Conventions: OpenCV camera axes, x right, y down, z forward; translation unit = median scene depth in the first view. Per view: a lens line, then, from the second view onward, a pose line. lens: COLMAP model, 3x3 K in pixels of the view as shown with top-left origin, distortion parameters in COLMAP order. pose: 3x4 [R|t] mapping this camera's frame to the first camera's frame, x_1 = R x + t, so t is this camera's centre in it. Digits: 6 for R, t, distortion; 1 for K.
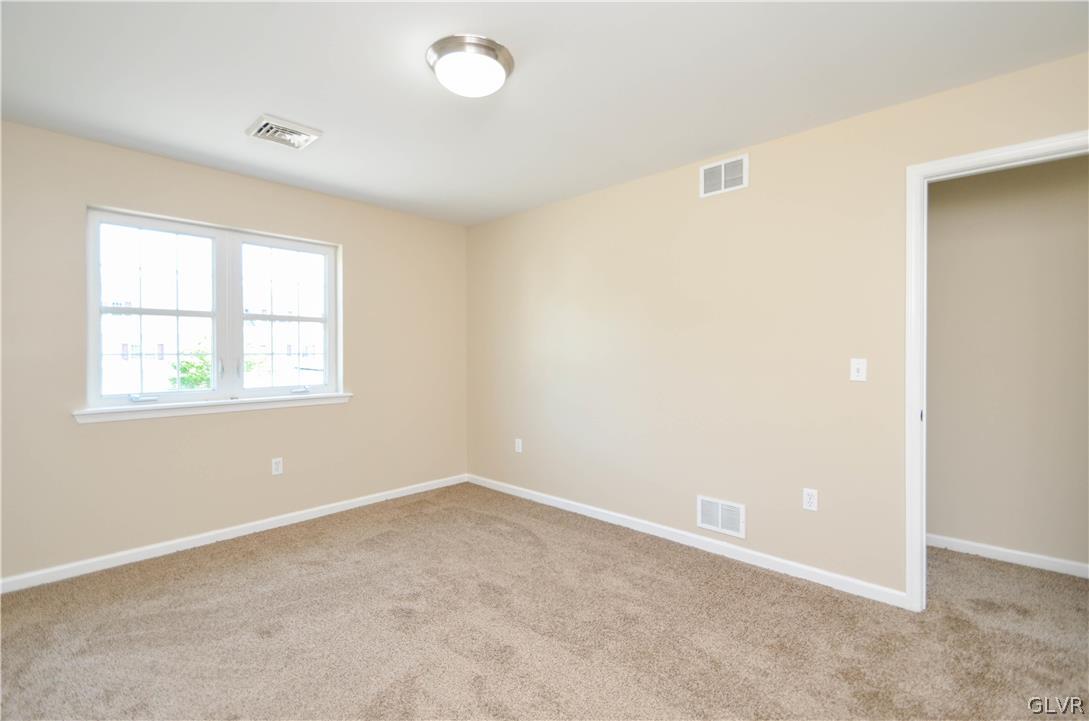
lens RADIAL K [[480.7, 0, 541.3], [0, 480.7, 359.8], [0, 0, 1]] dist [0.004605, -0.006665]
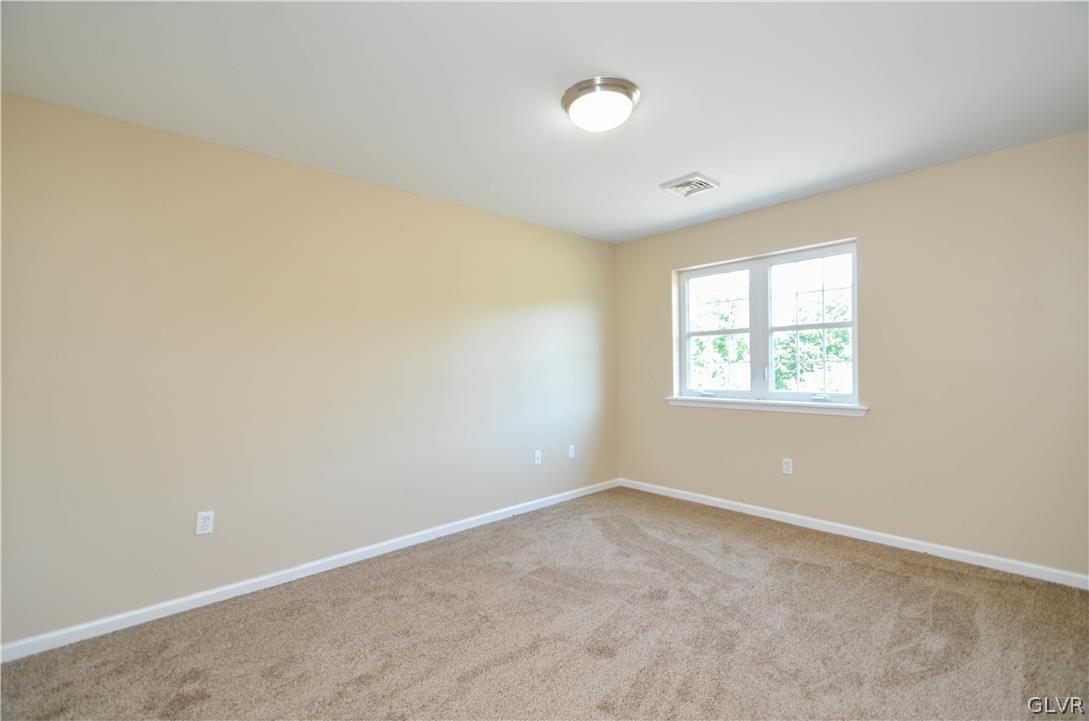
lens RADIAL K [[480.7, 0, 550.4], [0, 480.7, 363.8], [0, 0, 1]] dist [0.004605, -0.006665]
pose [[-0.071988, -0.000118, -0.997406, 0.582241], [-0.000948, 1.000000, -0.000050, -0.007307], [0.997405, 0.000941, -0.071988, 0.570483]]
